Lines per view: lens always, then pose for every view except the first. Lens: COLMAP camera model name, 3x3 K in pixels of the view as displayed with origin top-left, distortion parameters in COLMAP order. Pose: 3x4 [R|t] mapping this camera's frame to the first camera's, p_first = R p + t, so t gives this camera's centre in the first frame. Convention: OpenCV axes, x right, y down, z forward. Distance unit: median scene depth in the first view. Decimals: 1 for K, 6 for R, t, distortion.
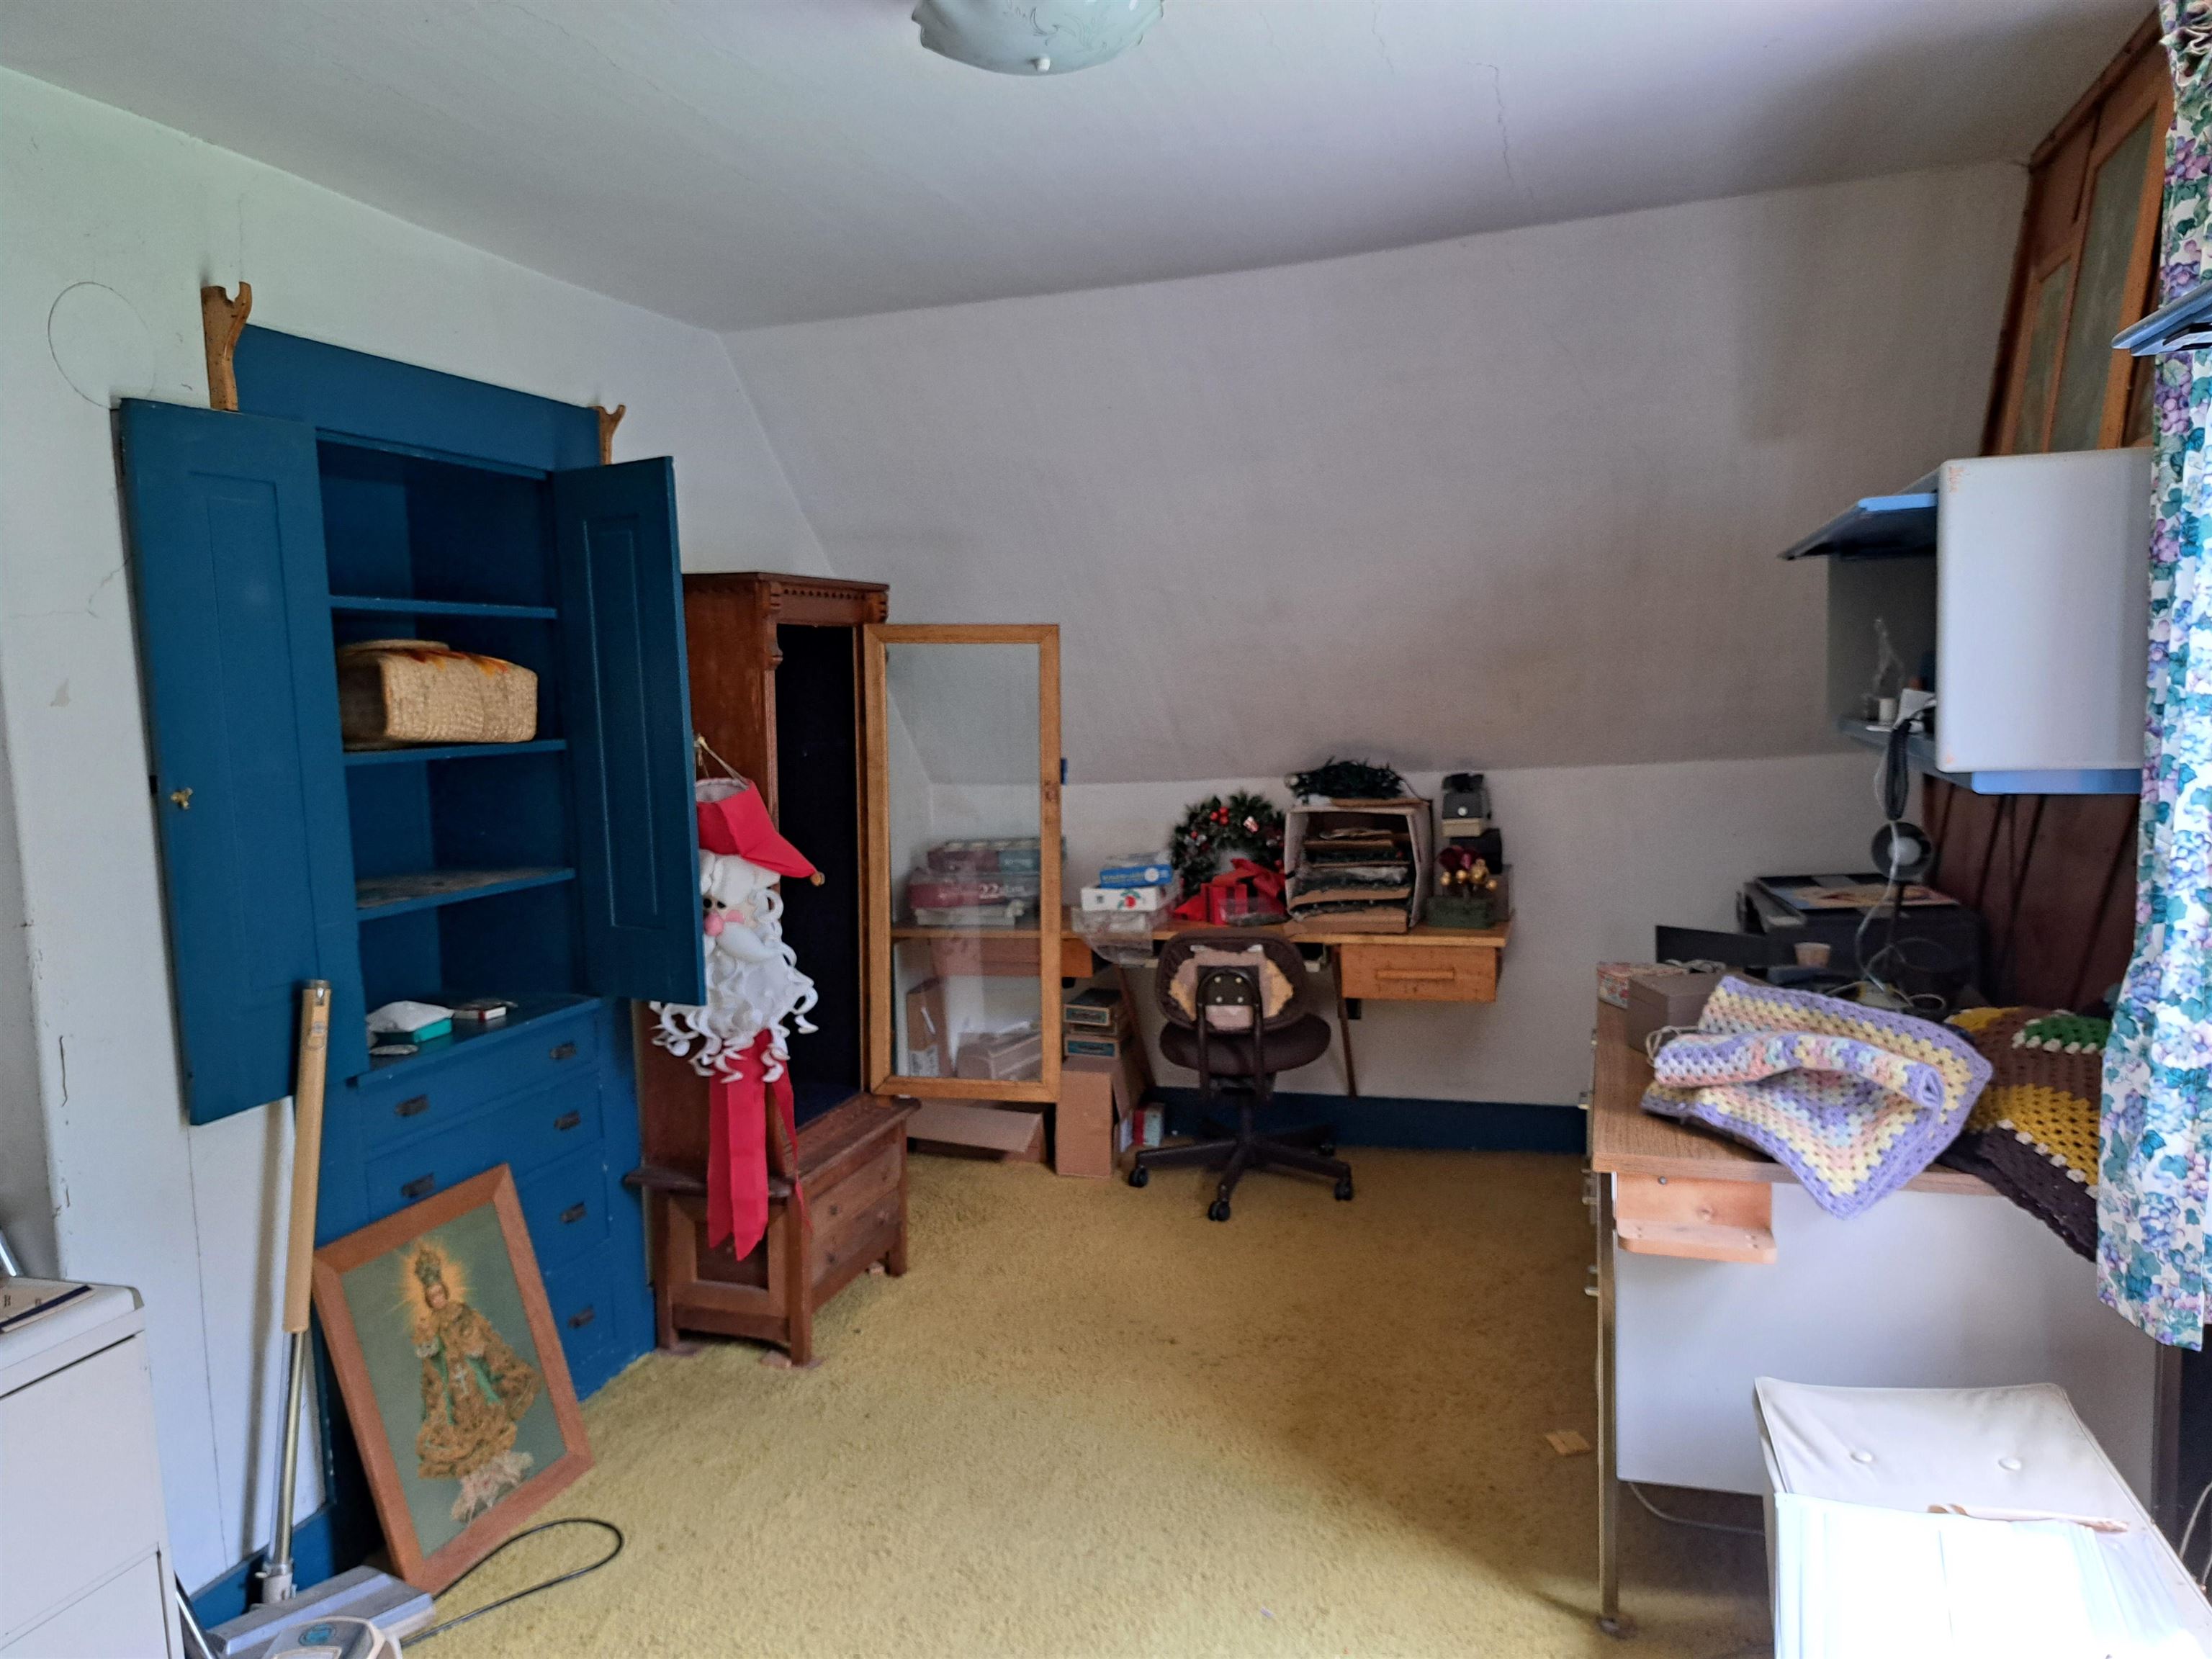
lens RADIAL K [[1567.0, 0, 1106.0], [0, 1567.0, 829.5], [0, 0, 1]] dist [0.059303, -0.069111]
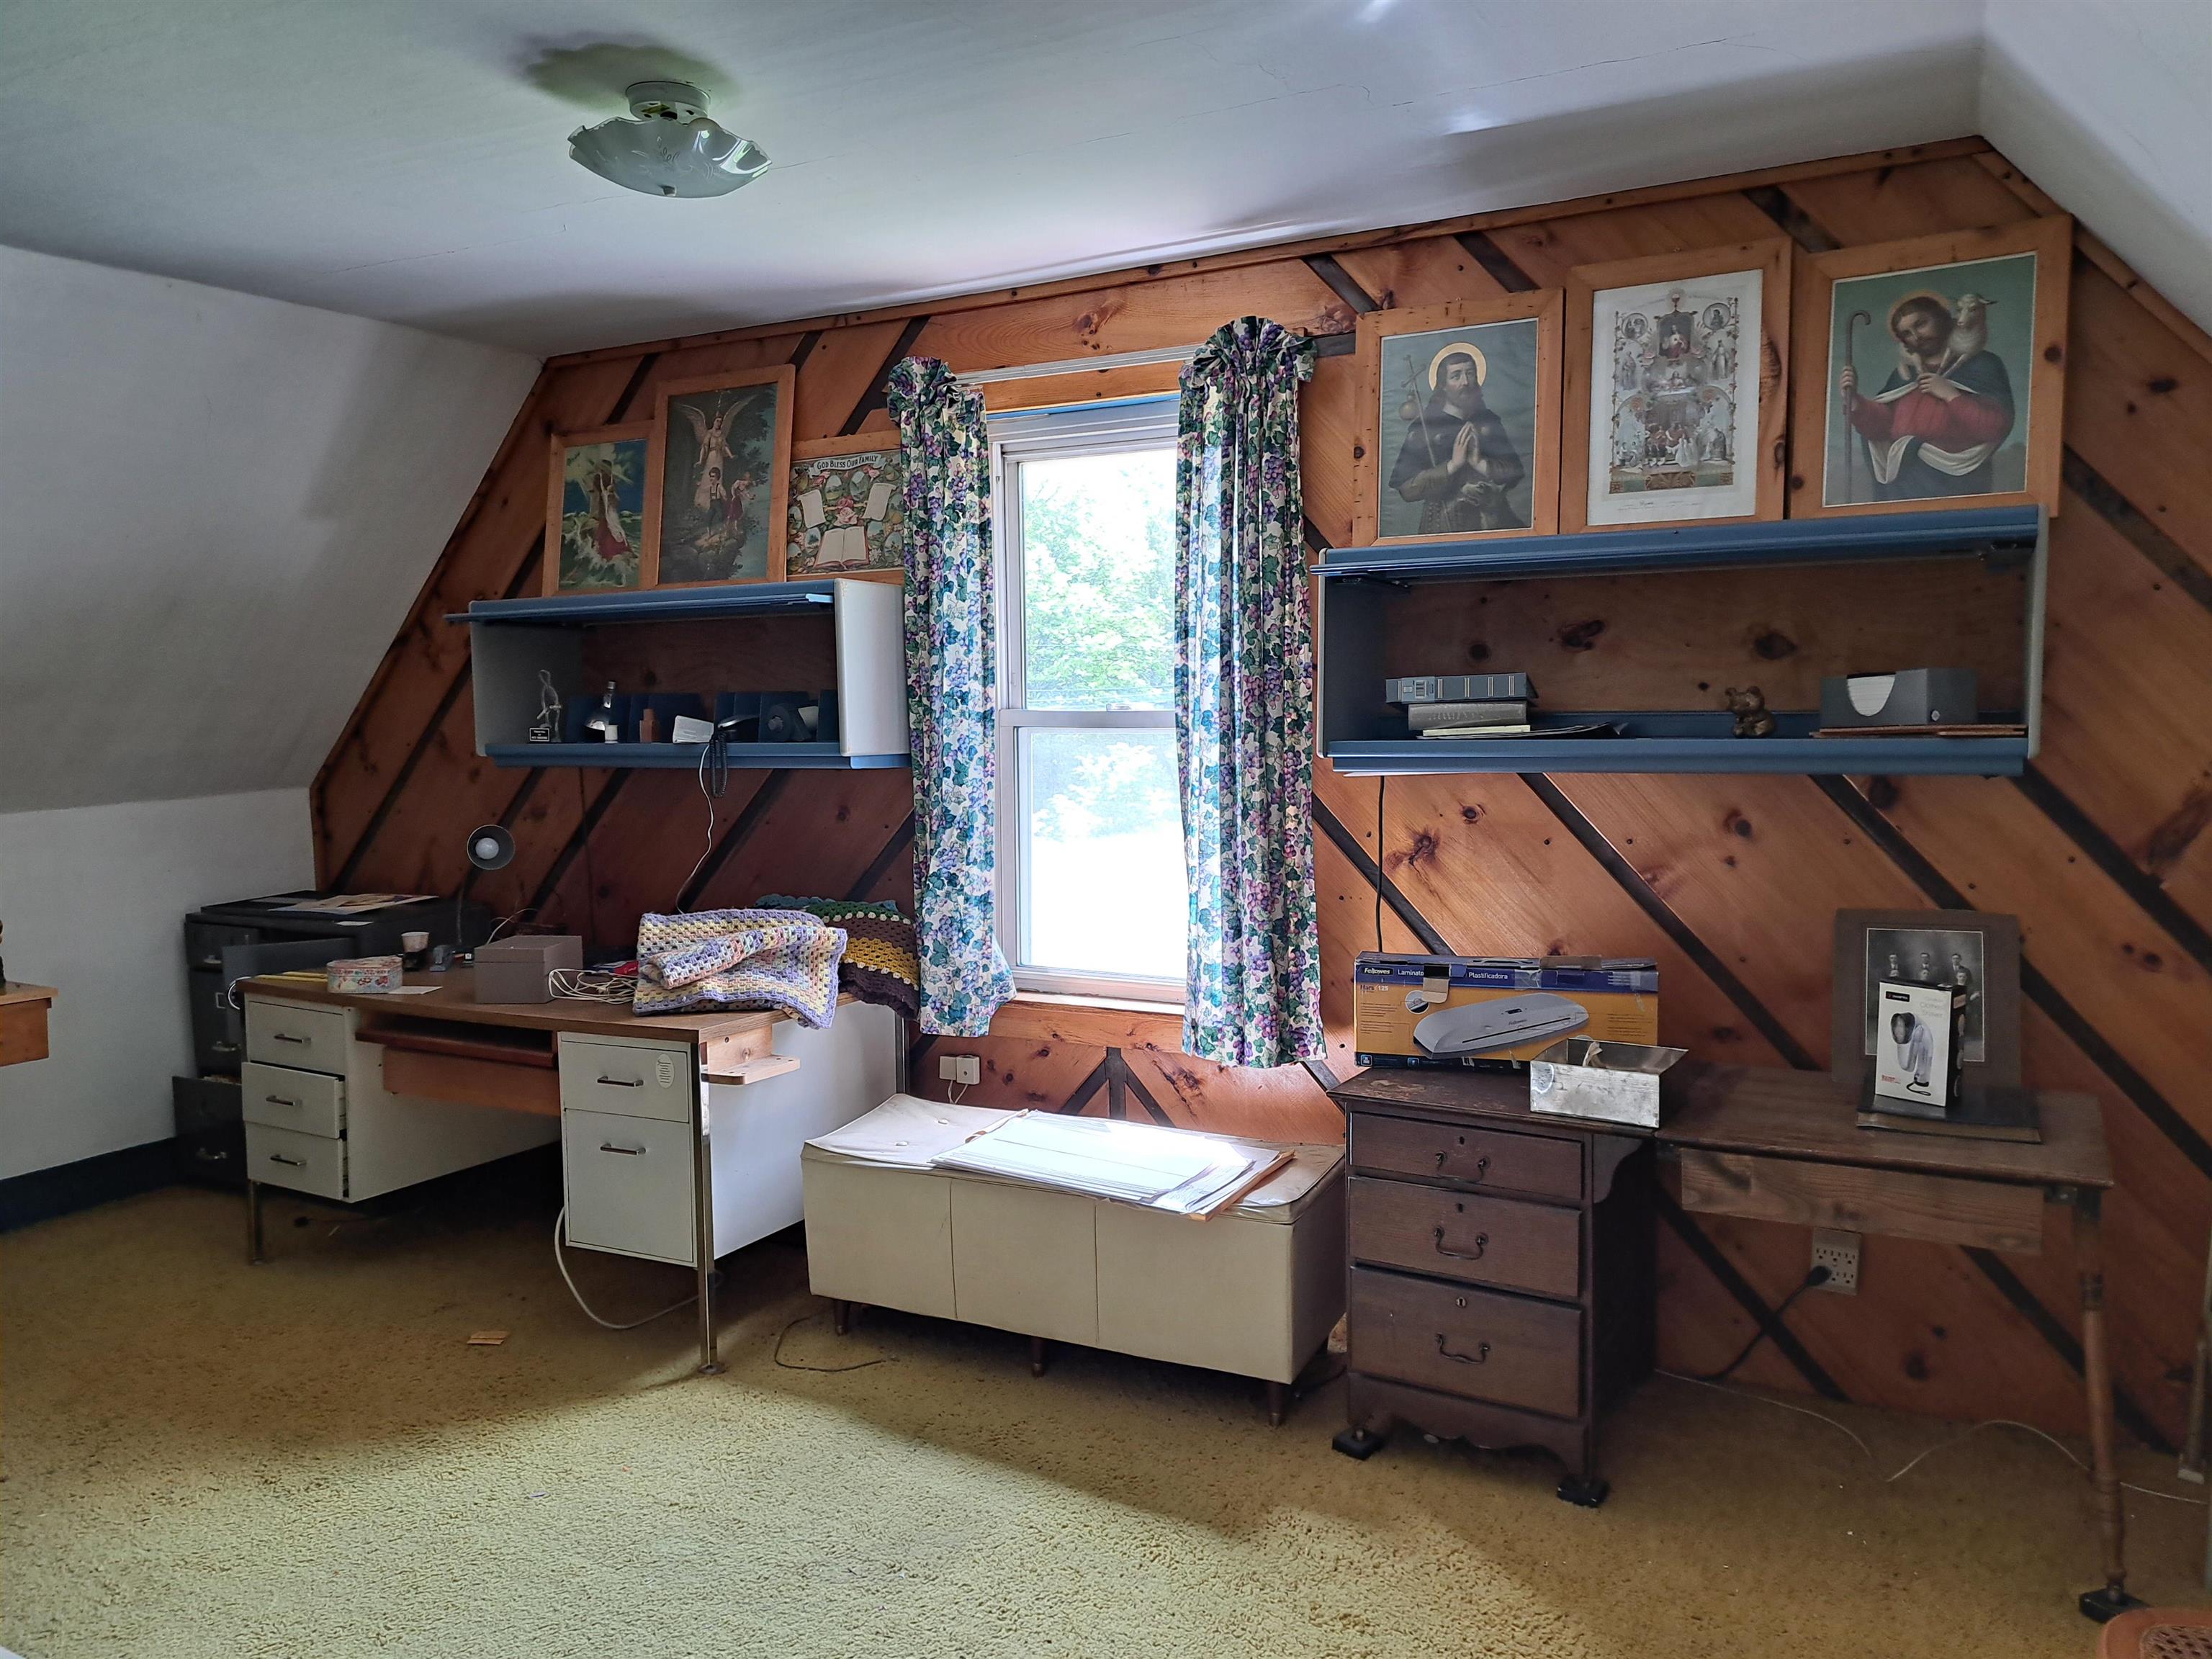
lens RADIAL K [[1567.0, 0, 1106.0], [0, 1567.0, 829.5], [0, 0, 1]] dist [0.059303, -0.069111]
pose [[0.190784, -0.036823, 0.980941, -1.210279], [0.100030, 0.994824, 0.017889, 0.045461], [-0.976522, 0.094711, 0.193480, 0.428264]]
